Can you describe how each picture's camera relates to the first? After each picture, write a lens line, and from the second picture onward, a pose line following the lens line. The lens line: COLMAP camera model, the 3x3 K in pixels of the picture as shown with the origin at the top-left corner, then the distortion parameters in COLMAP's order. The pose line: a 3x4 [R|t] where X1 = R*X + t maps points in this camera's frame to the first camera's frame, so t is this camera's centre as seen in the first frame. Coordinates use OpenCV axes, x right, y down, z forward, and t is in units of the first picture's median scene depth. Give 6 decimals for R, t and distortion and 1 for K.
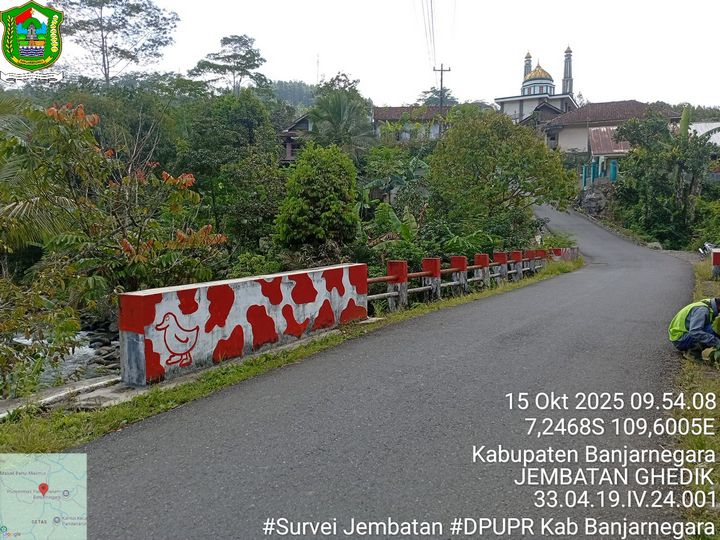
lens RADIAL K [[549.1, 0, 360.0], [0, 549.1, 270.0], [0, 0, 1]] dist [0.109582, -0.221307]
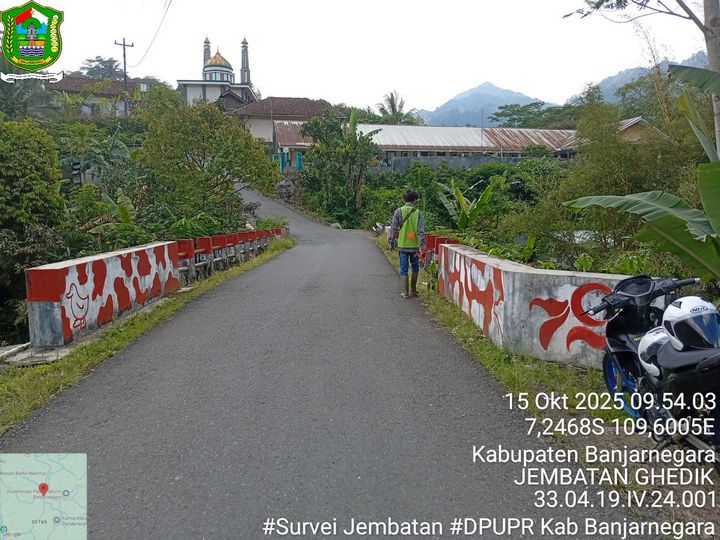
lens RADIAL K [[549.1, 0, 360.0], [0, 549.1, 270.0], [0, 0, 1]] dist [0.109582, -0.221307]
pose [[0.845685, -0.058484, 0.530469, -0.070363], [0.042120, 0.998191, 0.042902, 0.003675], [-0.532018, -0.013938, 0.846618, -0.049141]]
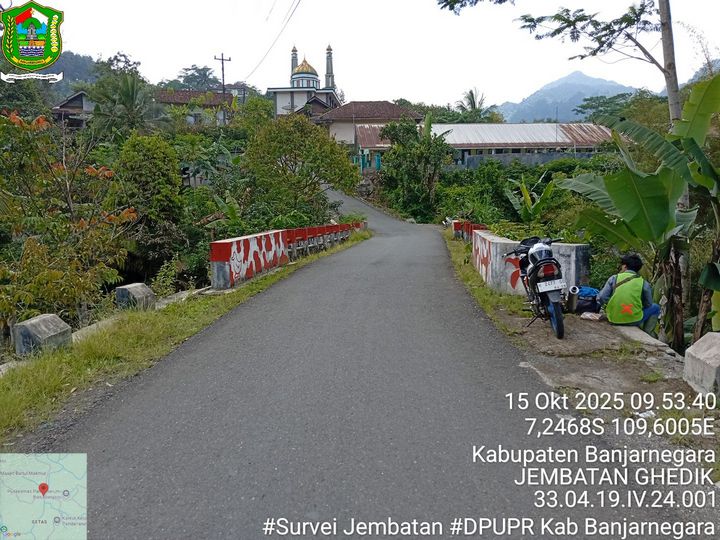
lens RADIAL K [[549.1, 0, 360.0], [0, 549.1, 270.0], [0, 0, 1]] dist [0.109582, -0.221307]
pose [[0.914087, -0.056524, 0.401560, -0.113091], [0.043109, 0.998171, 0.042372, 0.012117], [-0.403221, -0.021421, 0.914852, -0.151171]]
